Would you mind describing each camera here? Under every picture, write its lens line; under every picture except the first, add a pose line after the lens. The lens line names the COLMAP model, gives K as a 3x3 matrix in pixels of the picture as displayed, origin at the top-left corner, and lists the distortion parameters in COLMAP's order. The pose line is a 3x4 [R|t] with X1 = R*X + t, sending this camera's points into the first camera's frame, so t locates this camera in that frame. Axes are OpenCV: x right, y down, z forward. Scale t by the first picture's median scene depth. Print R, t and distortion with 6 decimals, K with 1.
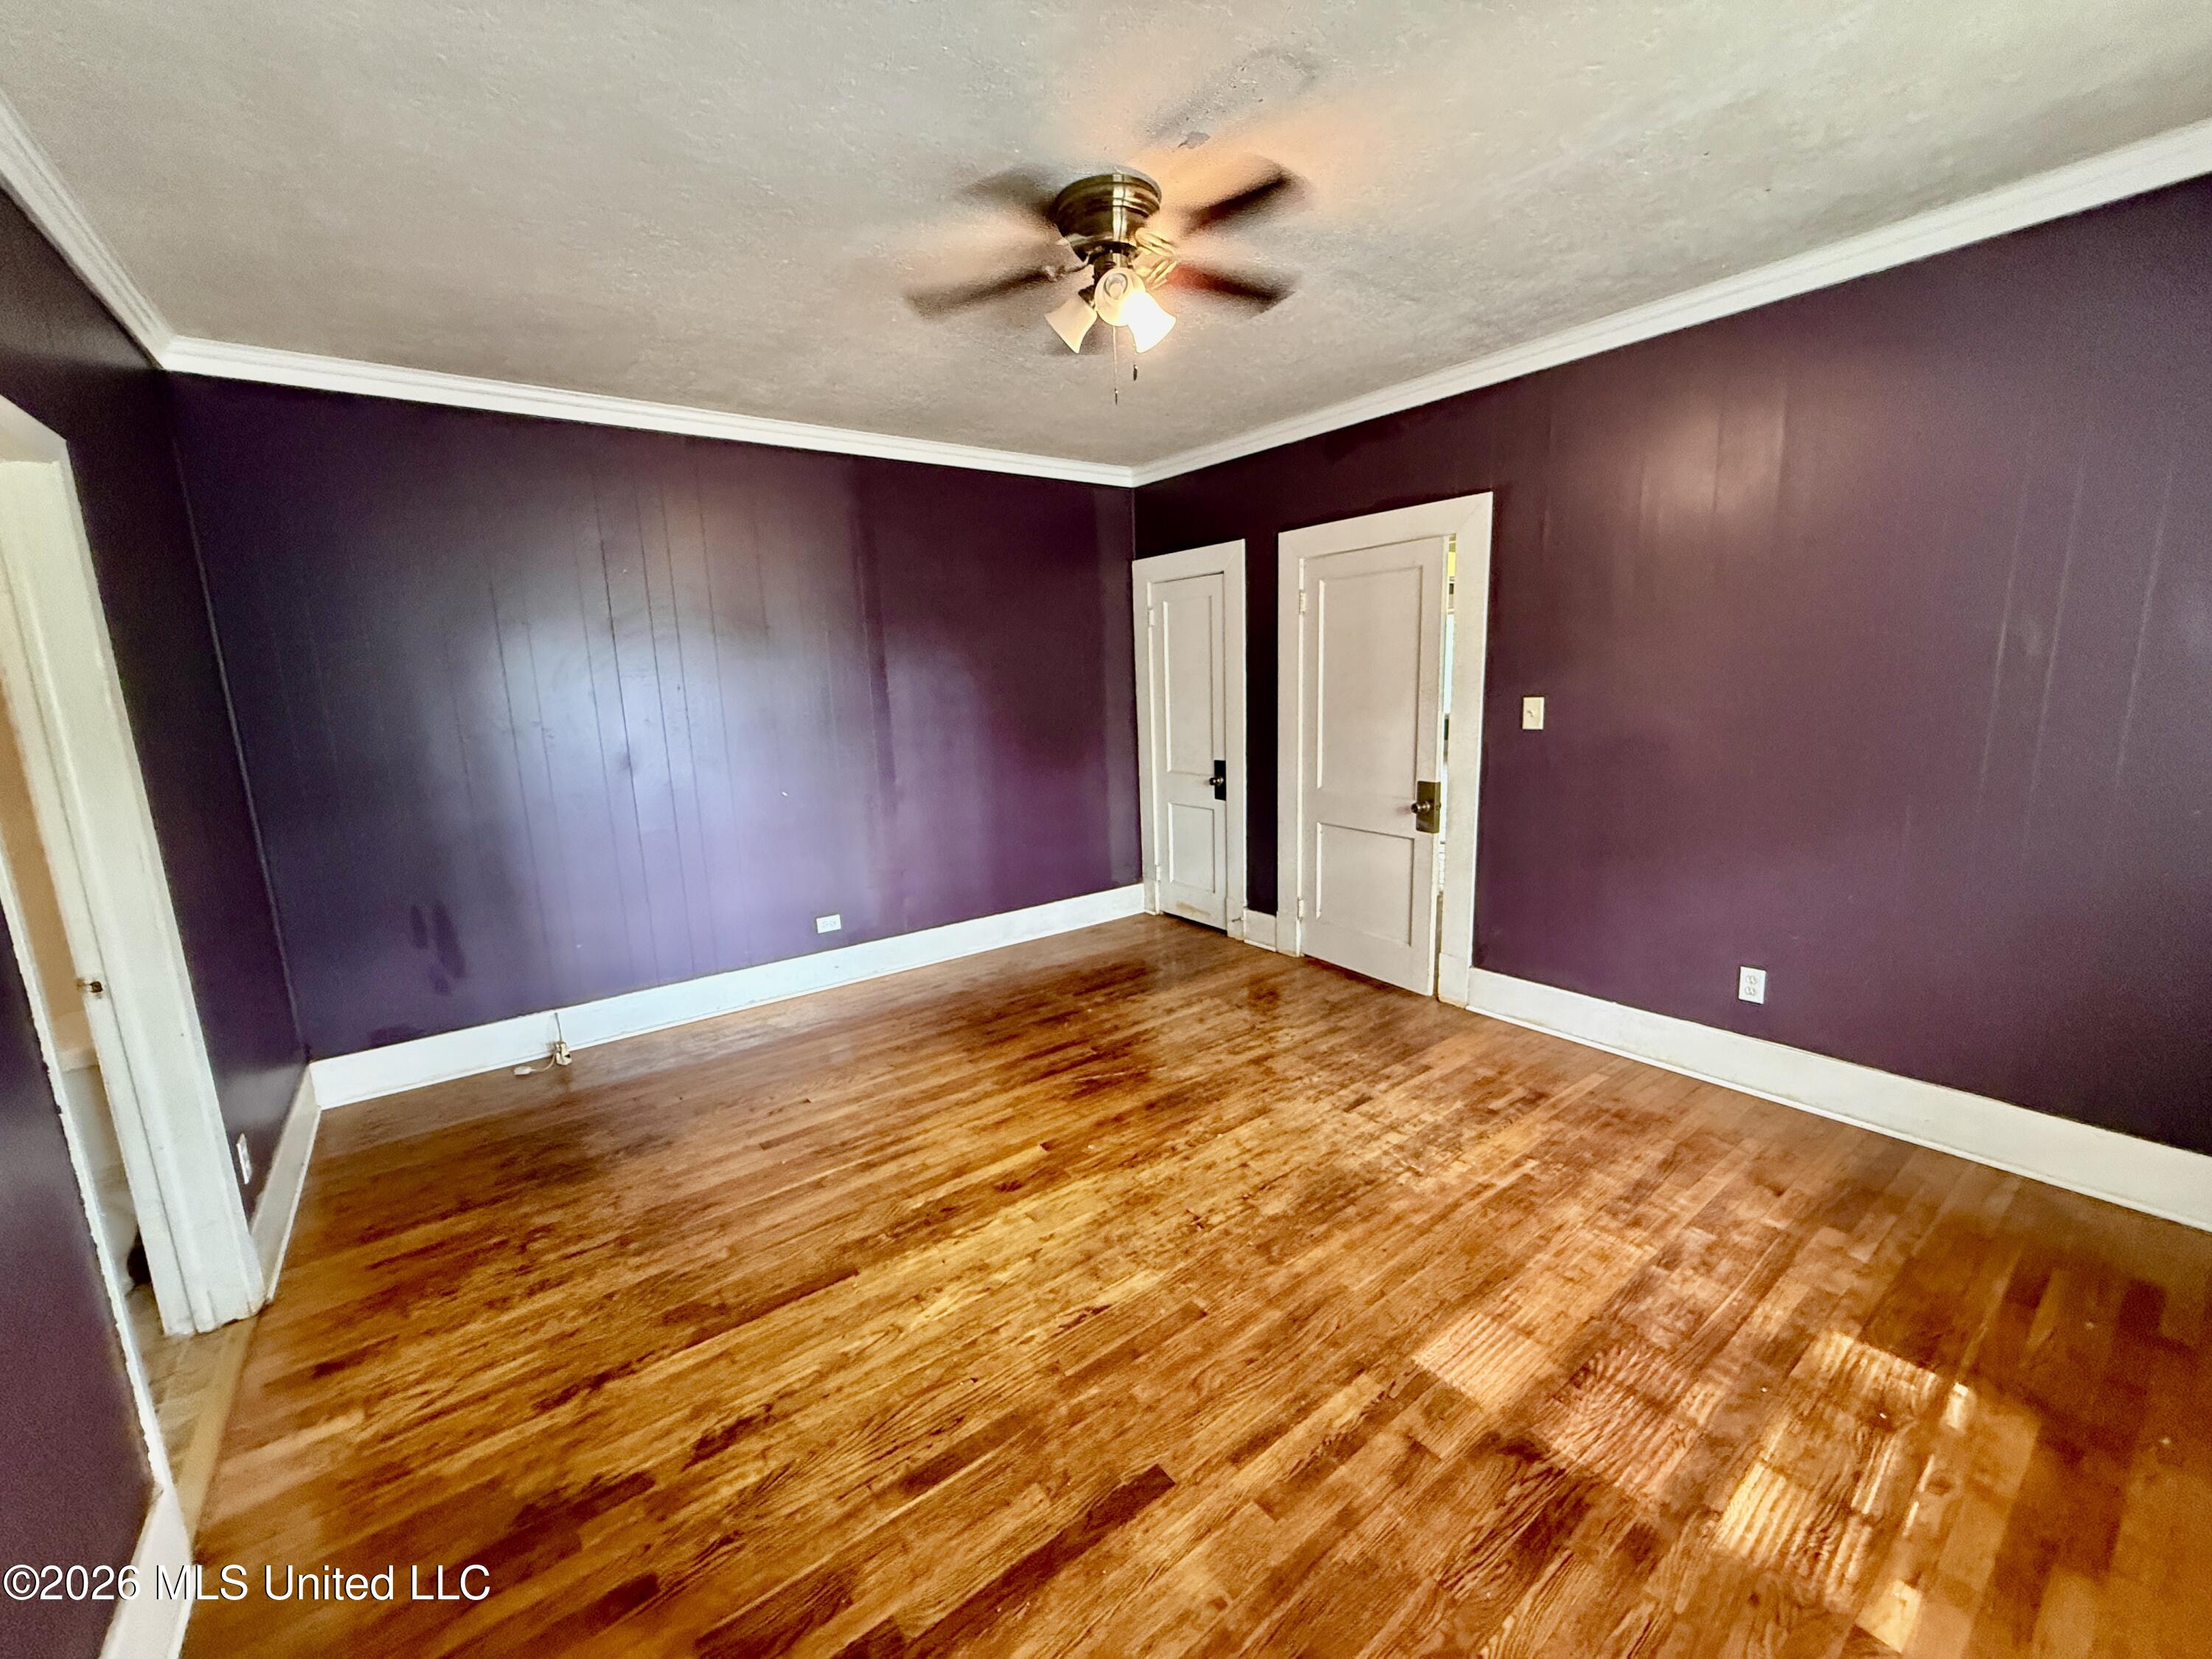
lens RADIAL K [[880.0, 0, 1101.1], [0, 880.0, 833.4], [0, 0, 1]] dist [-0.000449, -0.000567]
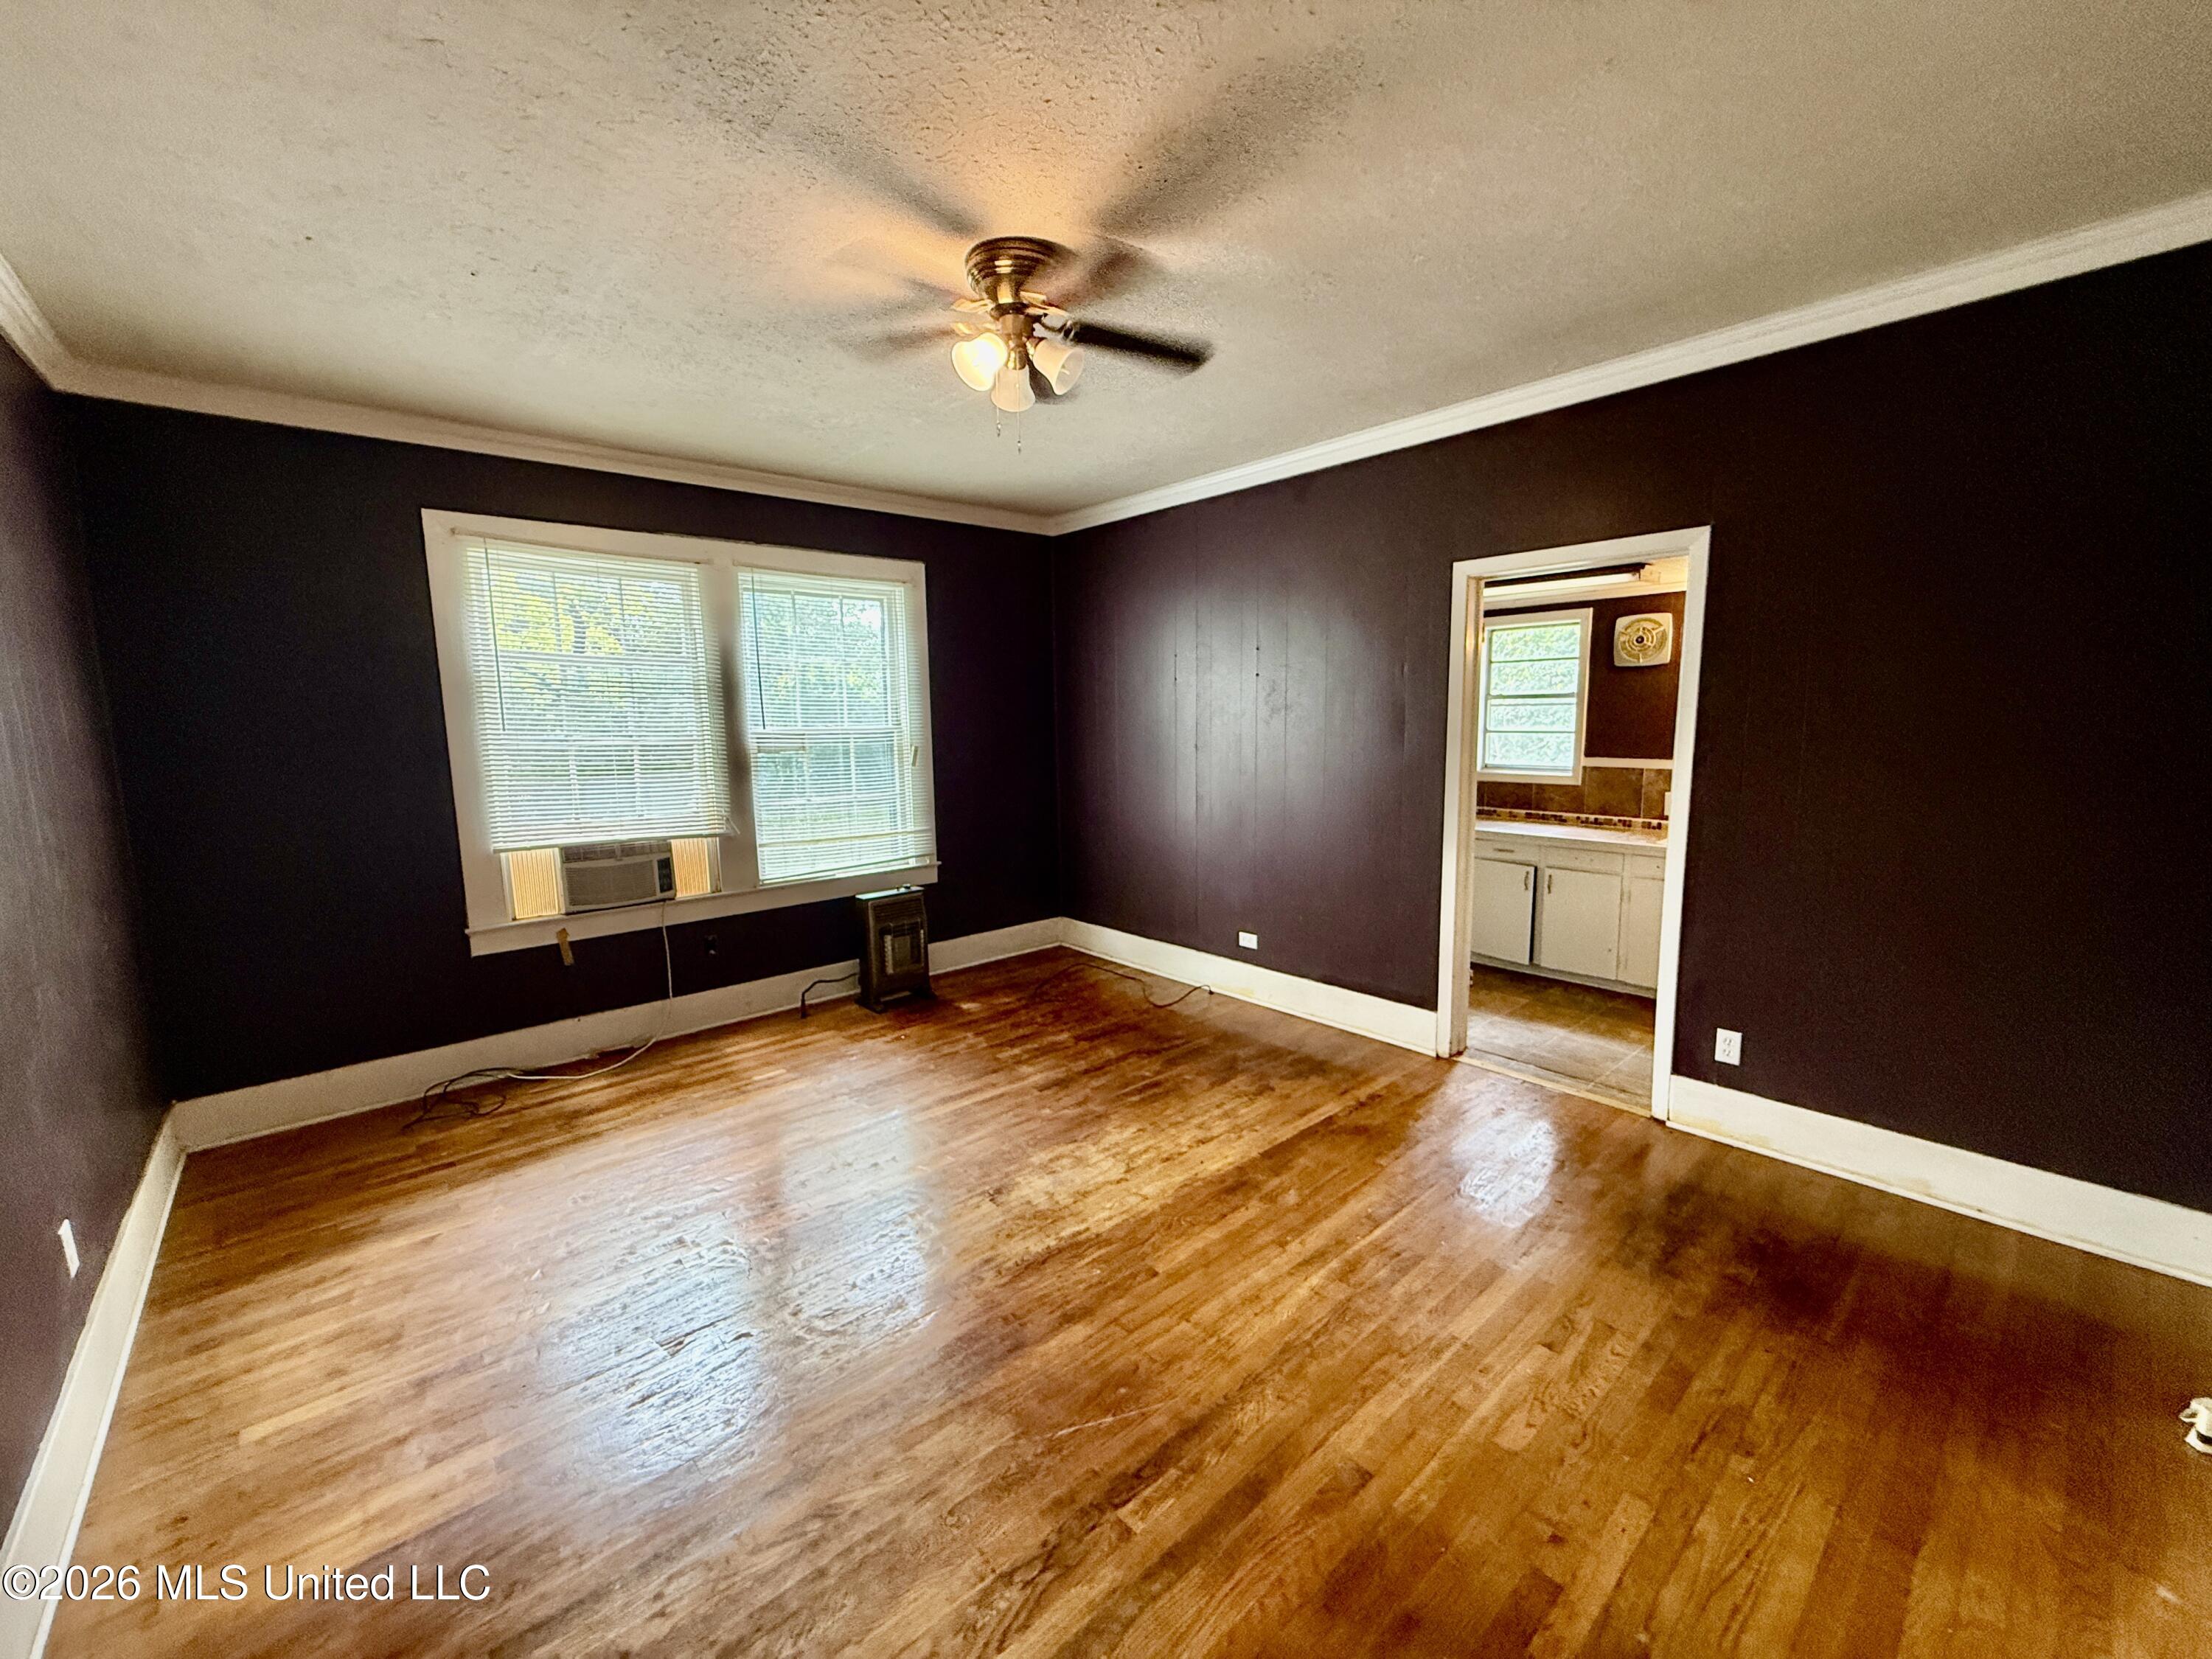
lens RADIAL K [[874.1, 0, 1115.6], [0, 874.1, 793.8], [0, 0, 1]] dist [-0.001110, -0.000086]
pose [[-0.993432, 0.066189, -0.093341, 0.019682], [0.037408, 0.958762, 0.281737, -0.330670], [0.108140, 0.276395, -0.954941, 1.744554]]
